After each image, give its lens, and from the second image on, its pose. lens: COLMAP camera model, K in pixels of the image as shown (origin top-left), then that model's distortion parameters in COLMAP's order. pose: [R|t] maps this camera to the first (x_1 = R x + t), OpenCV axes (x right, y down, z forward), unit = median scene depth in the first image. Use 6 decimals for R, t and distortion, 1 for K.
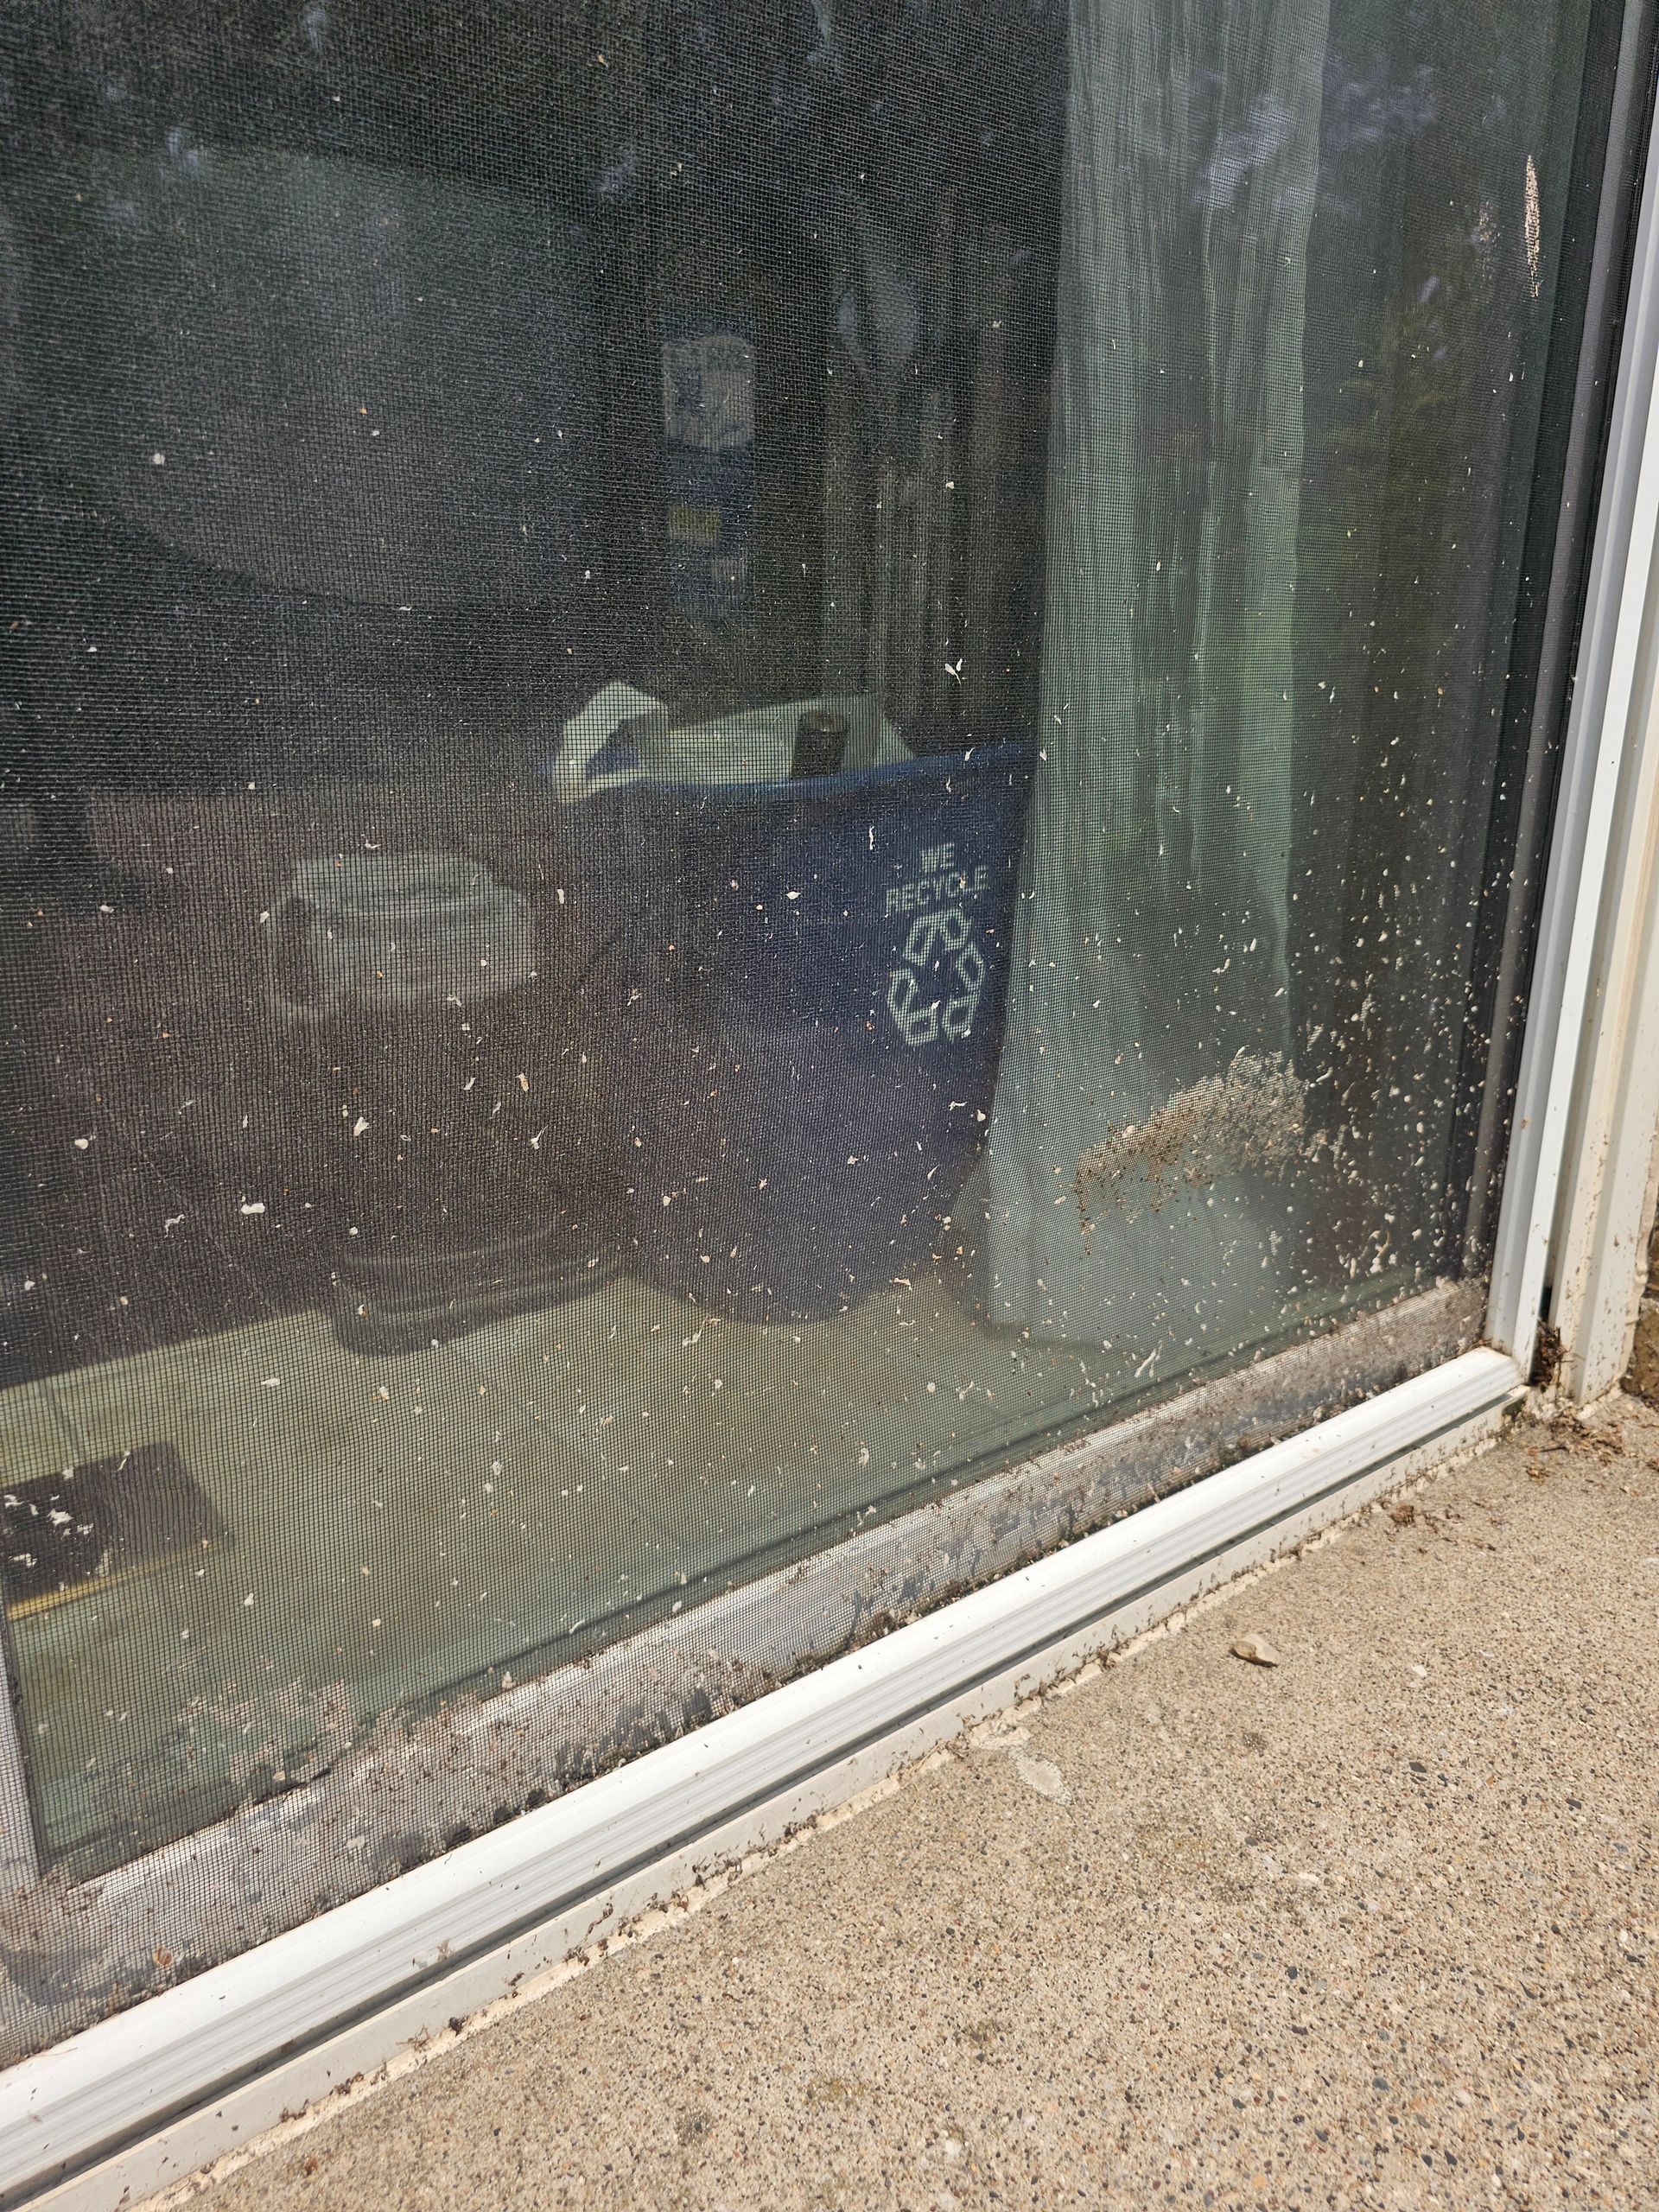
lens RADIAL K [[1525.2, 0, 828.4], [0, 1525.2, 1042.6], [0, 0, 1]] dist [0.000518, 0.011581]
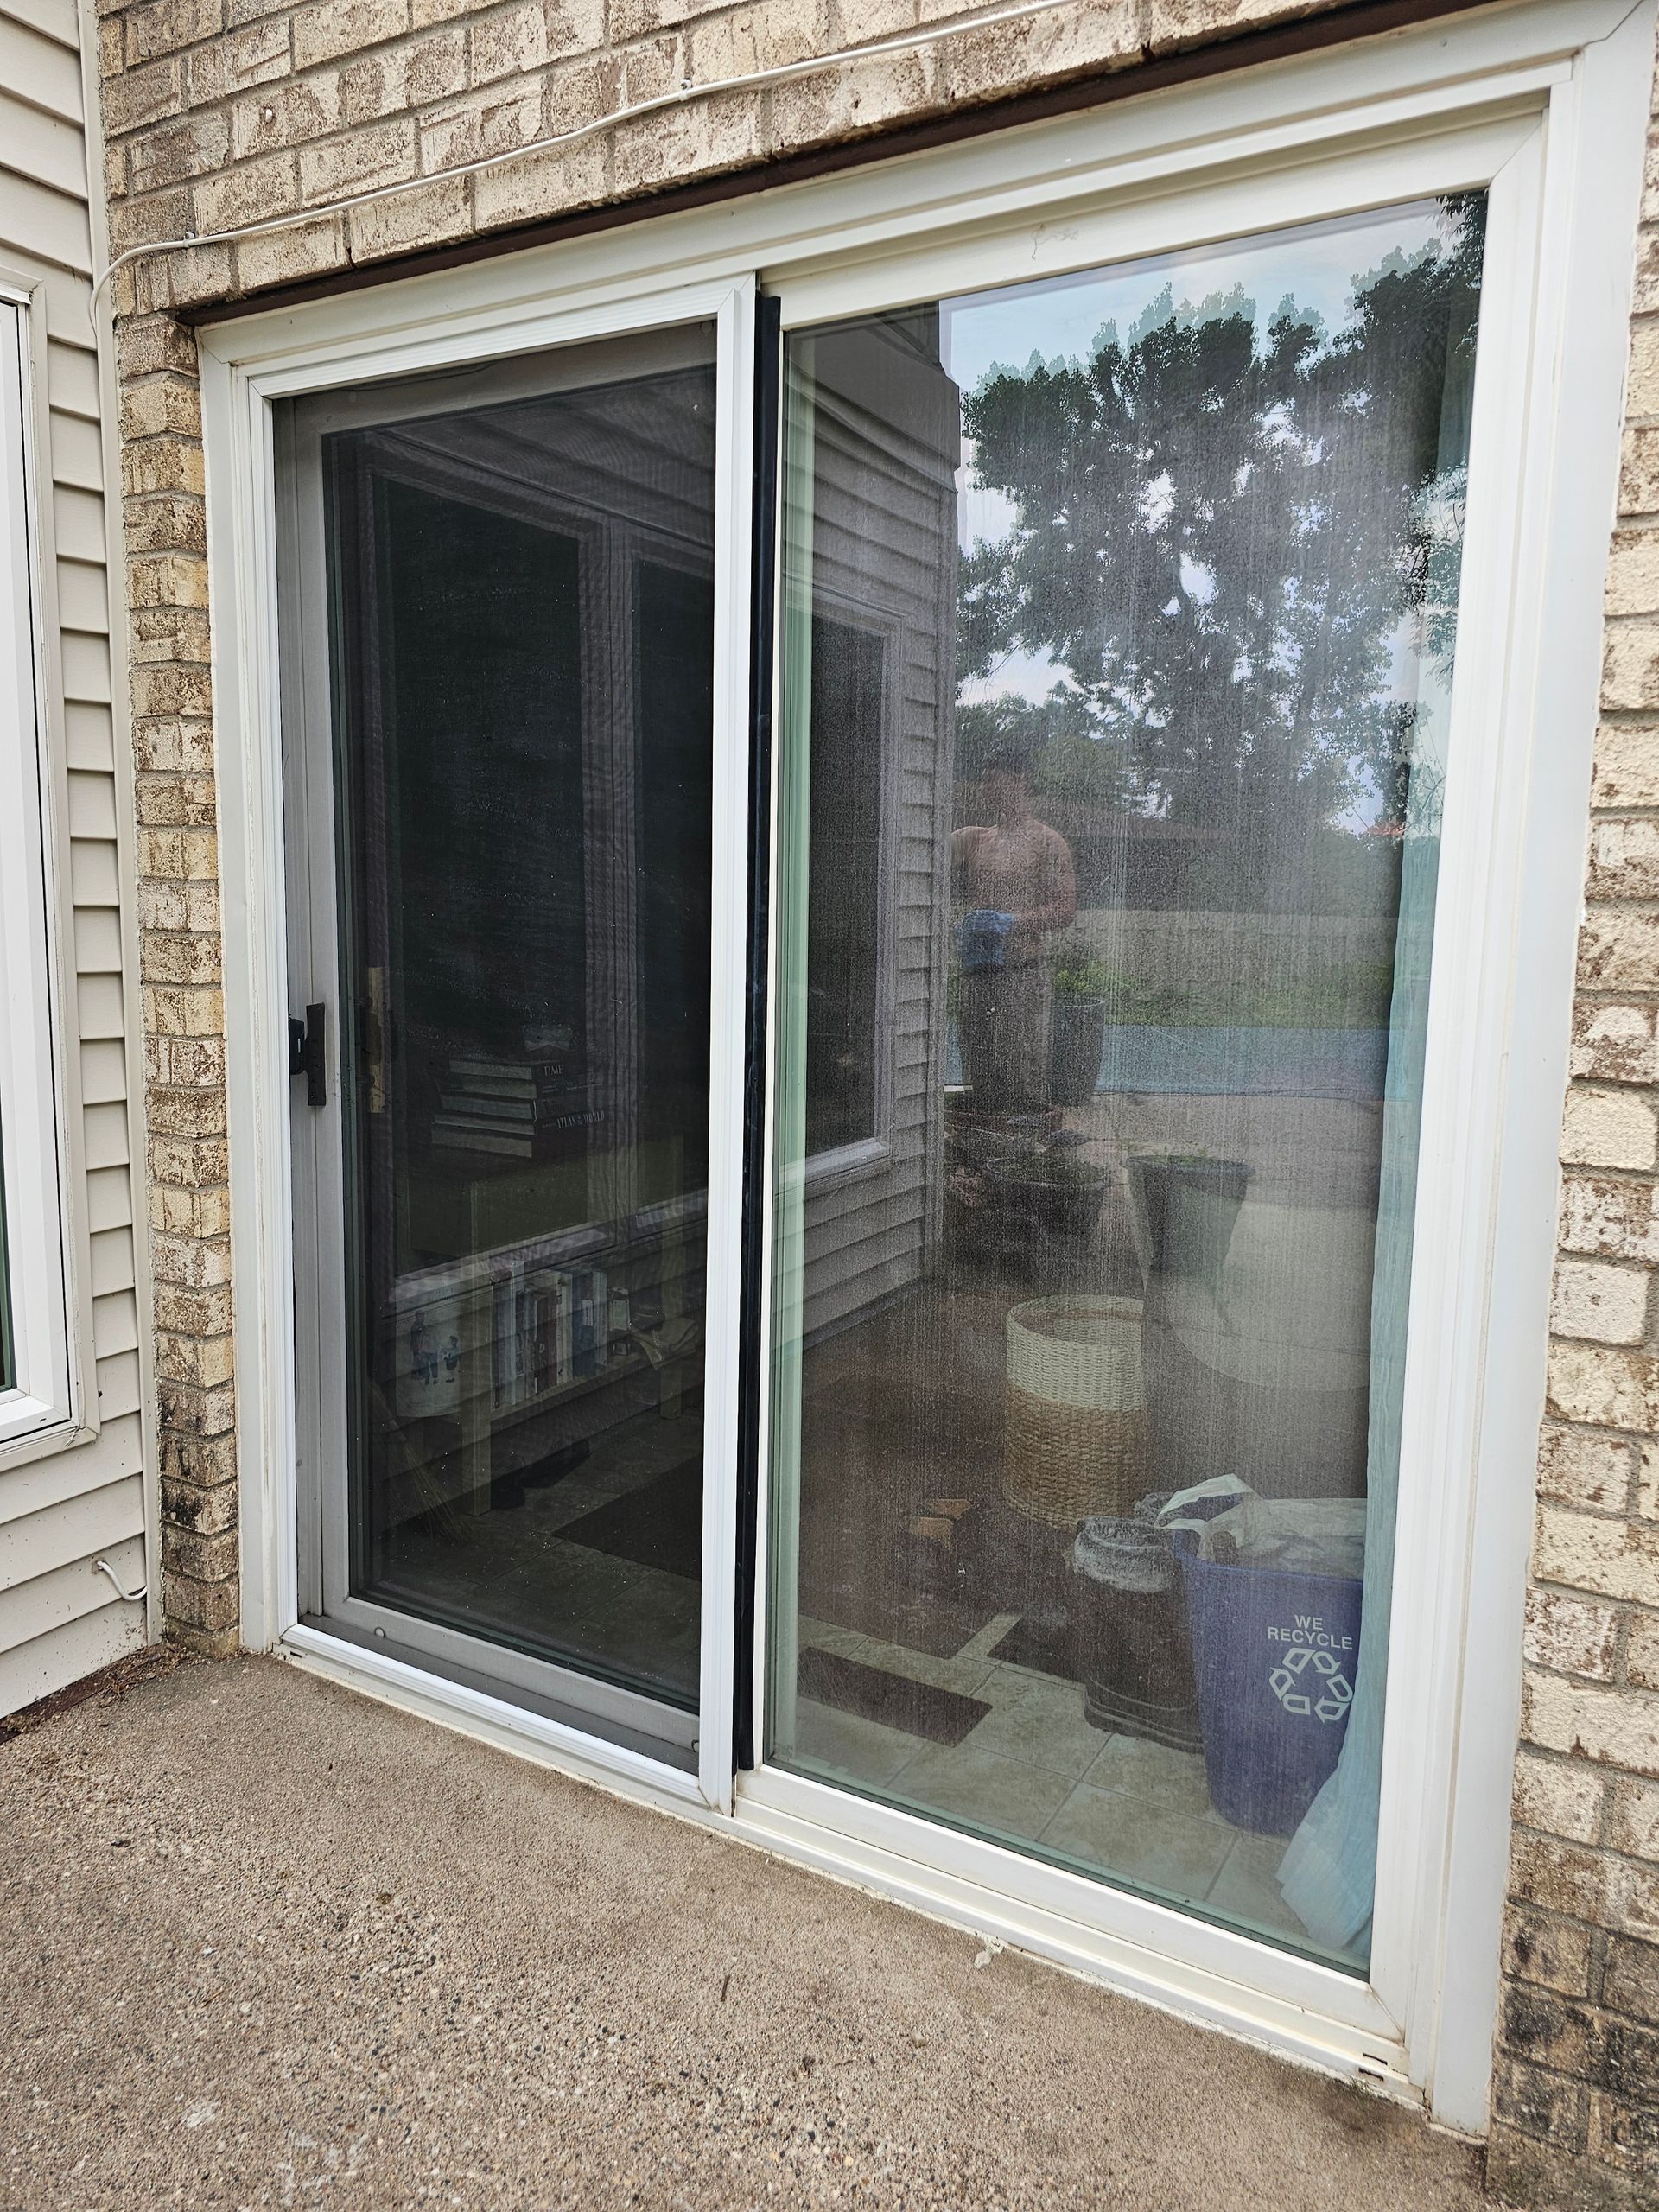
lens RADIAL K [[1501.7, 0, 822.7], [0, 1501.7, 1079.4], [0, 0, 1]] dist [0.061371, -0.058407]
pose [[0.377169, 0.120444, -0.918279, 1.943762], [-0.245861, 0.968953, 0.026107, -0.876599], [0.892914, 0.215923, 0.395071, -0.582603]]
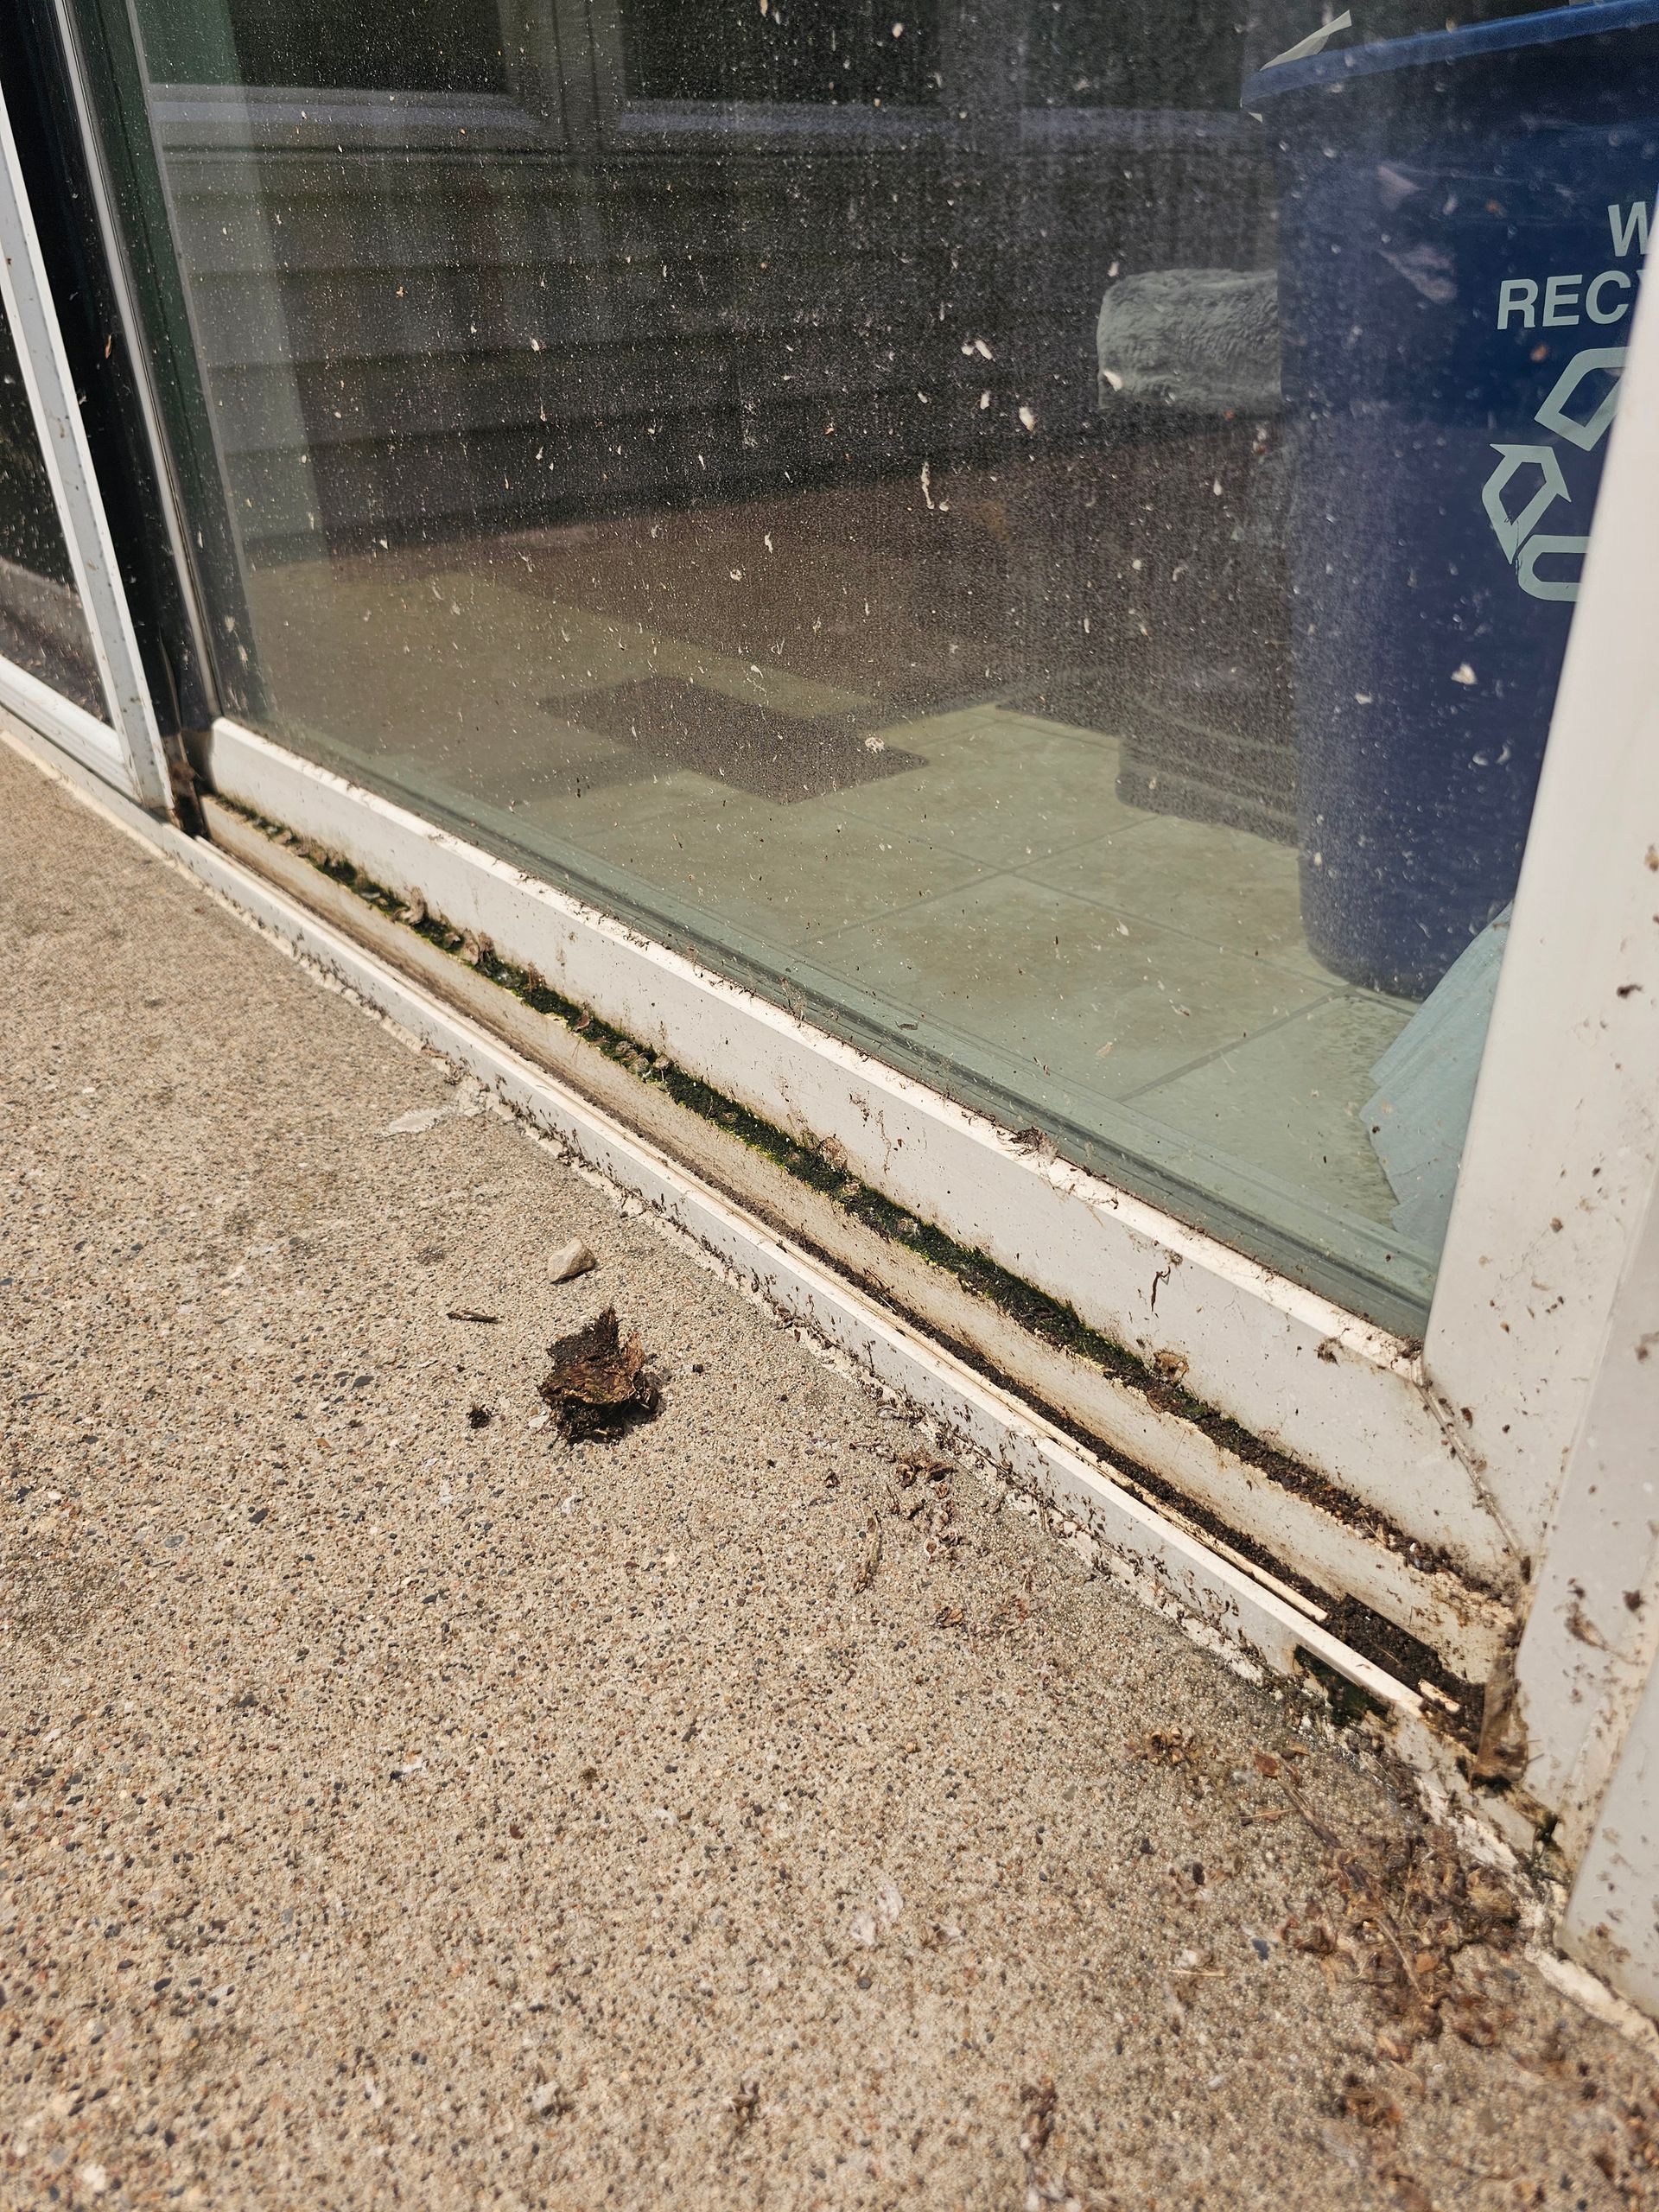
lens RADIAL K [[1501.7, 0, 822.7], [0, 1501.7, 1079.4], [0, 0, 1]] dist [0.061371, -0.058407]
pose [[0.031780, 0.476655, -0.878516, 0.831013], [-0.218411, 0.861029, 0.459266, -0.060434], [0.975339, 0.177282, 0.131470, 0.908157]]
